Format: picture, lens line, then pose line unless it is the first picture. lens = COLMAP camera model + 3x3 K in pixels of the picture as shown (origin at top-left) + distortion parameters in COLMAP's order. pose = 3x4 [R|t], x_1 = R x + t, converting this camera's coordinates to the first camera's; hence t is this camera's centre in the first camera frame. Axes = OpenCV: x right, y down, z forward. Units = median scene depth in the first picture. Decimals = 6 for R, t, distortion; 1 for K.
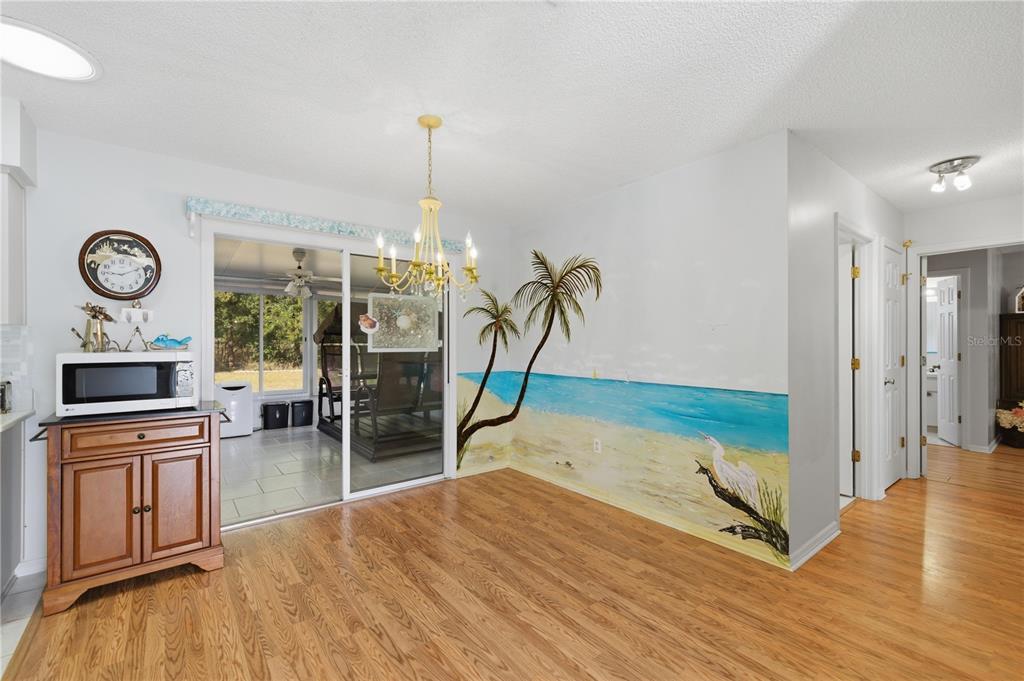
lens RADIAL K [[435.7, 0, 507.8], [0, 435.7, 341.6], [0, 0, 1]] dist [0.003850, 0.000526]
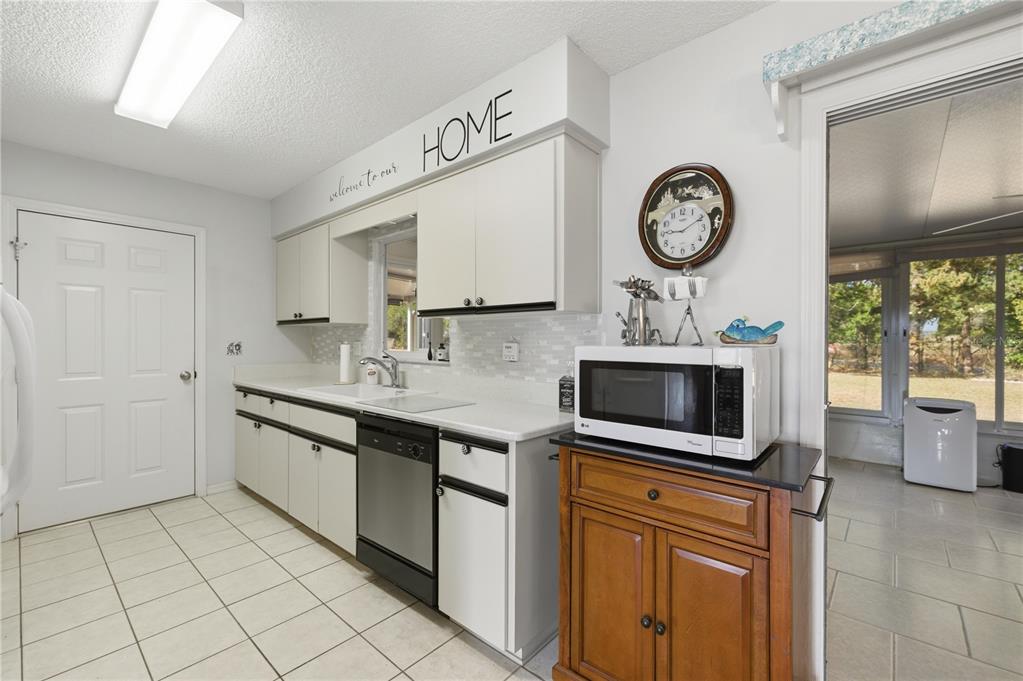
lens RADIAL K [[435.3, 0, 507.3], [0, 435.3, 341.6], [0, 0, 1]] dist [0.003850, 0.000526]
pose [[0.182737, 0.005405, -0.983147, -0.253022], [-0.001577, 0.999985, 0.005205, 0.012138], [0.983161, 0.000599, 0.182743, 0.566801]]
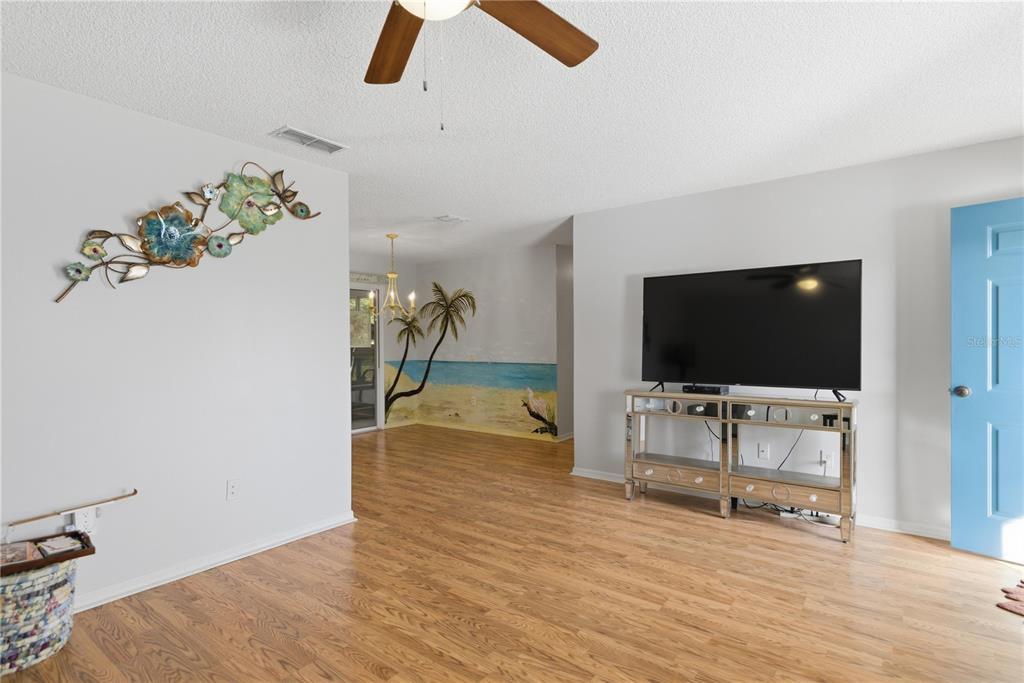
lens RADIAL K [[519.9, 0, 509.8], [0, 519.9, 342.2], [0, 0, 1]] dist [-0.000695, -0.000041]
pose [[0.966913, -0.005169, 0.255054, -0.226853], [0.004234, 0.999982, 0.004214, -0.001612], [-0.255071, -0.002995, 0.966918, -1.291448]]
